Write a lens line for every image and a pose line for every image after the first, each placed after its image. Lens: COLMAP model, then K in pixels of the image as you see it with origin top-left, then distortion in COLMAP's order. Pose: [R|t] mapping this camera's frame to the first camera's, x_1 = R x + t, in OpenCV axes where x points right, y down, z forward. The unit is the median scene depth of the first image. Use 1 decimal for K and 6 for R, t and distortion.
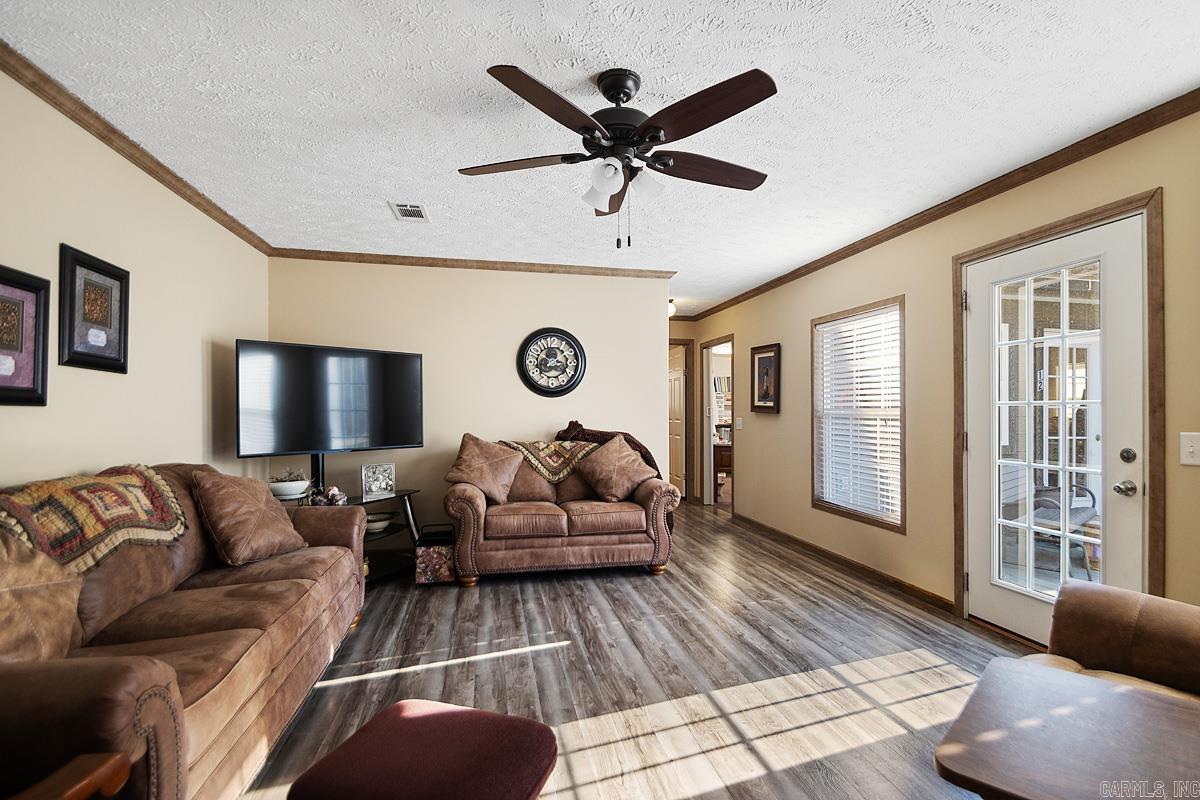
lens RADIAL K [[558.5, 0, 578.2], [0, 558.5, 417.6], [0, 0, 1]] dist [0.002161, -0.011121]
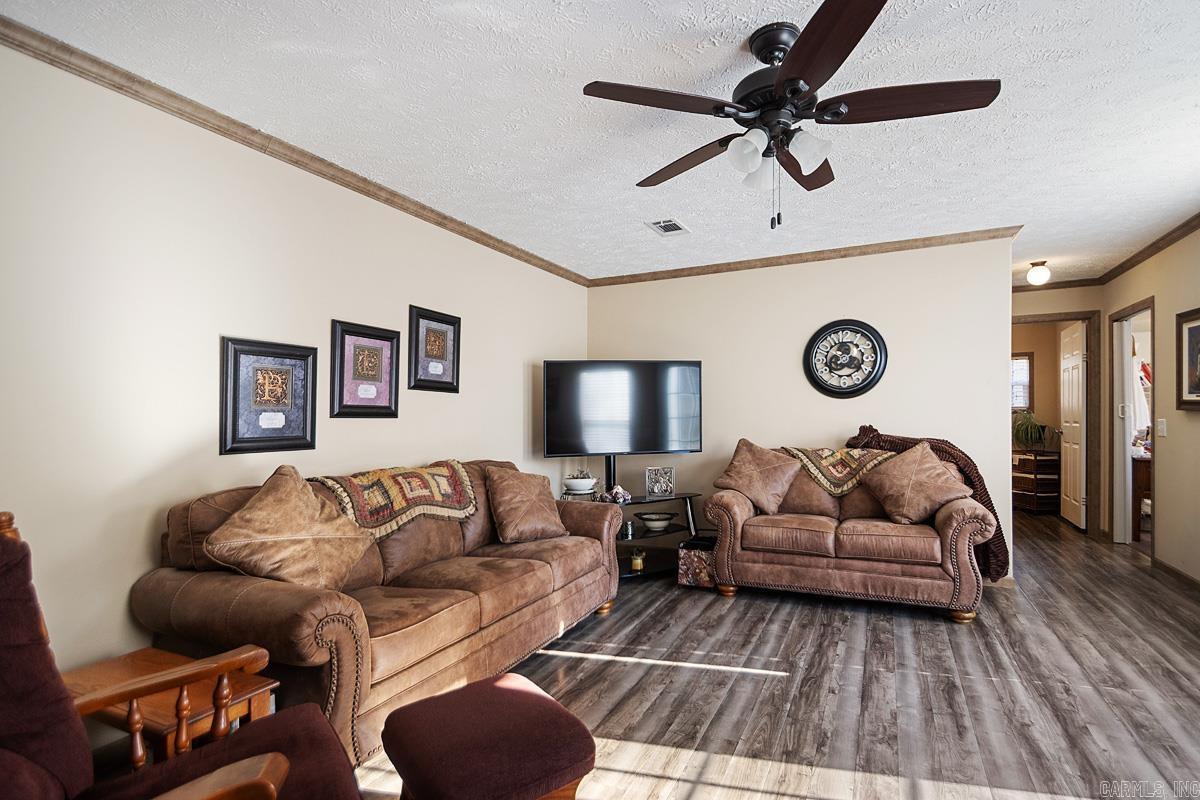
lens RADIAL K [[558.5, 0, 596.4], [0, 558.5, 421.3], [0, 0, 1]] dist [0.002161, -0.011121]
pose [[0.804066, -0.008855, -0.594474, 0.260071], [0.008581, 0.999958, -0.003288, -0.002140], [0.594478, -0.002458, 0.804108, 0.096219]]
